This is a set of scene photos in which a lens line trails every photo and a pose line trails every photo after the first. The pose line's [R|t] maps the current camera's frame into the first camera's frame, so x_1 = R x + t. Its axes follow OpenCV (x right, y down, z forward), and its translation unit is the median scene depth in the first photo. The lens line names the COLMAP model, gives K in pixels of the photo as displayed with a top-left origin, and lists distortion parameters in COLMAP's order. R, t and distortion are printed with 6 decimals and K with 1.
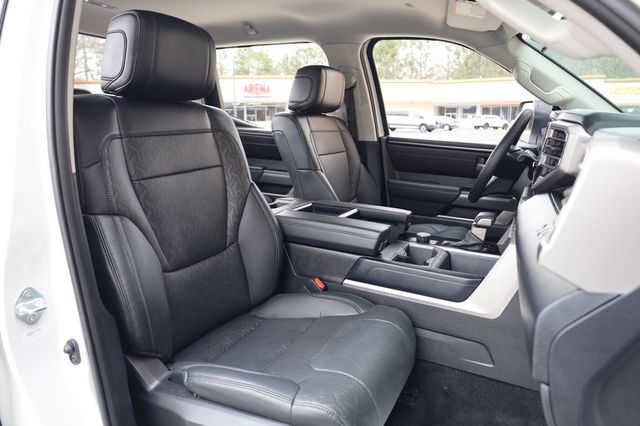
lens RADIAL K [[452.3, 0, 318.7], [0, 452.3, 215.1], [0, 0, 1]] dist [-0.002778, -0.002090]
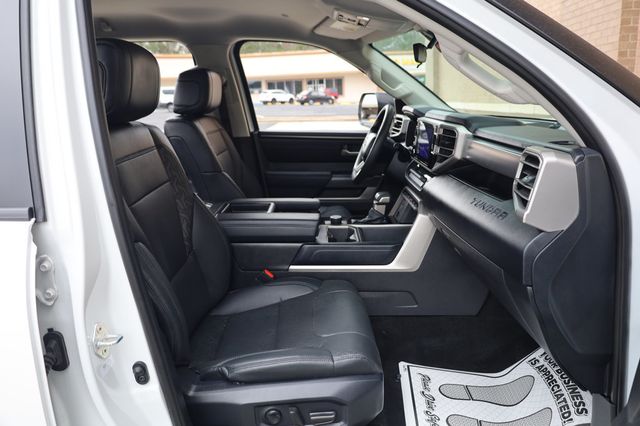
lens RADIAL K [[491.8, 0, 319.6], [0, 491.8, 213.3], [0, 0, 1]] dist [0.007296, 0.009927]
pose [[0.887558, -0.147247, 0.436531, -0.341697], [0.133028, 0.989098, 0.063160, -0.049739], [-0.441072, 0.002013, 0.897469, -0.132163]]
